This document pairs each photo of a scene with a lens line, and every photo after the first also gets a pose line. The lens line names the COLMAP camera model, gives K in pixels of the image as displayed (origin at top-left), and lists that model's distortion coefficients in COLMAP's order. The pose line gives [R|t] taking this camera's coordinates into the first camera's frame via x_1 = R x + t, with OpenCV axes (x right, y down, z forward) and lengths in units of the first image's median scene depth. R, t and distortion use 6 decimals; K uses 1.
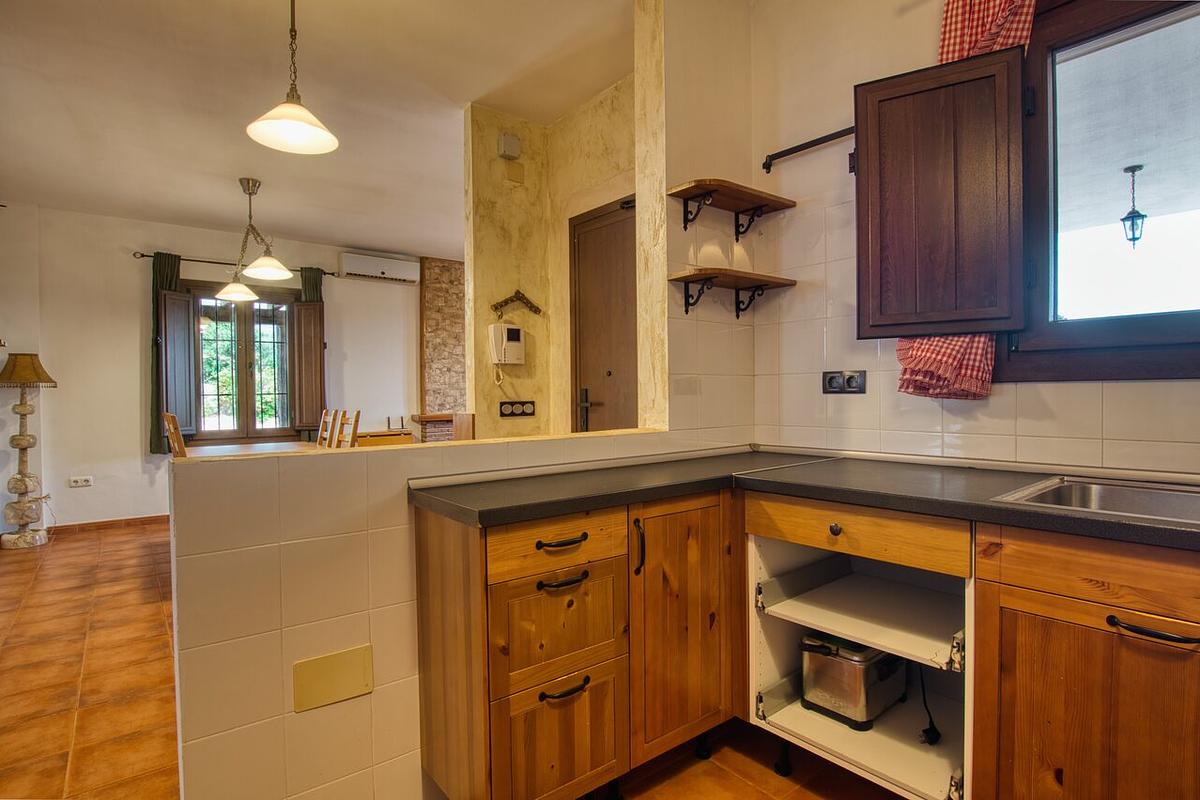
lens RADIAL K [[582.6, 0, 600.0], [0, 582.6, 400.0], [0, 0, 1]] dist [-0.024432, 0.008895]
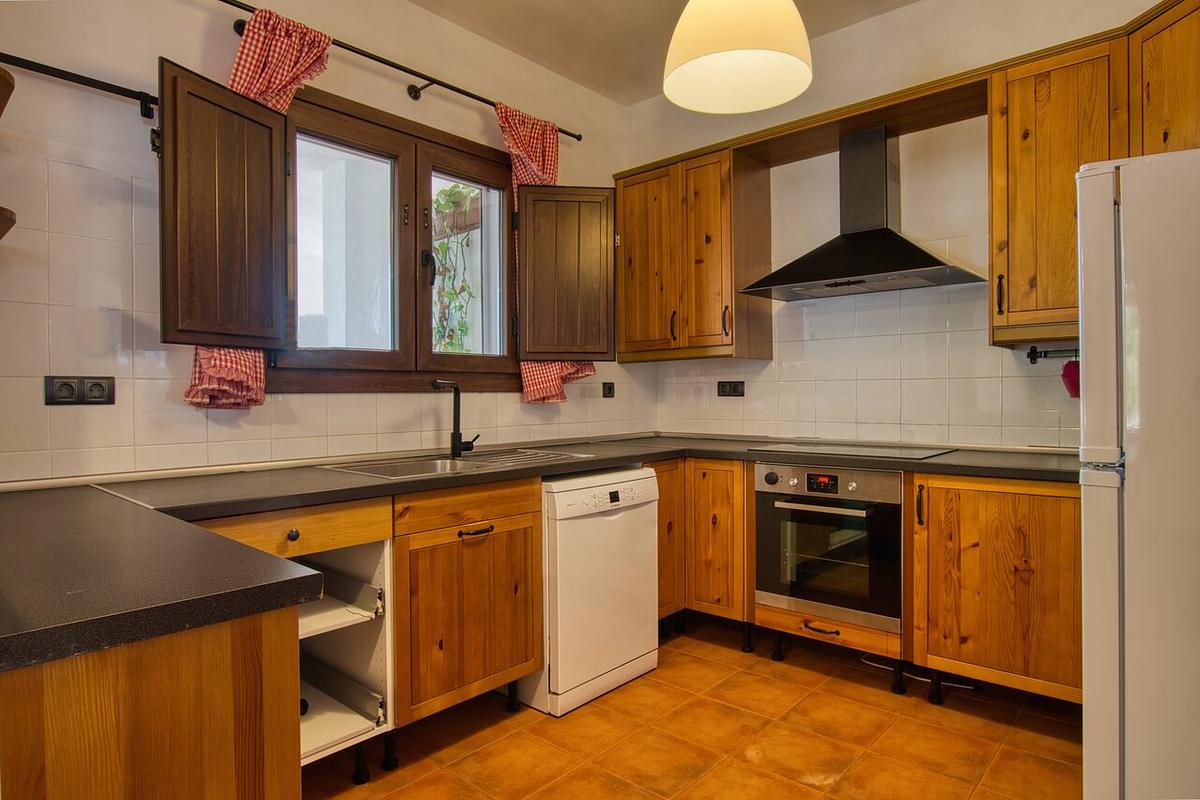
lens RADIAL K [[683.3, 0, 590.7], [0, 683.3, 392.3], [0, 0, 1]] dist [-0.001752, 0.000474]
pose [[-0.118959, 0.017761, 0.992740, -0.727201], [0.022007, 0.999642, -0.015247, 0.001977], [-0.992655, 0.020033, -0.119307, 0.522128]]
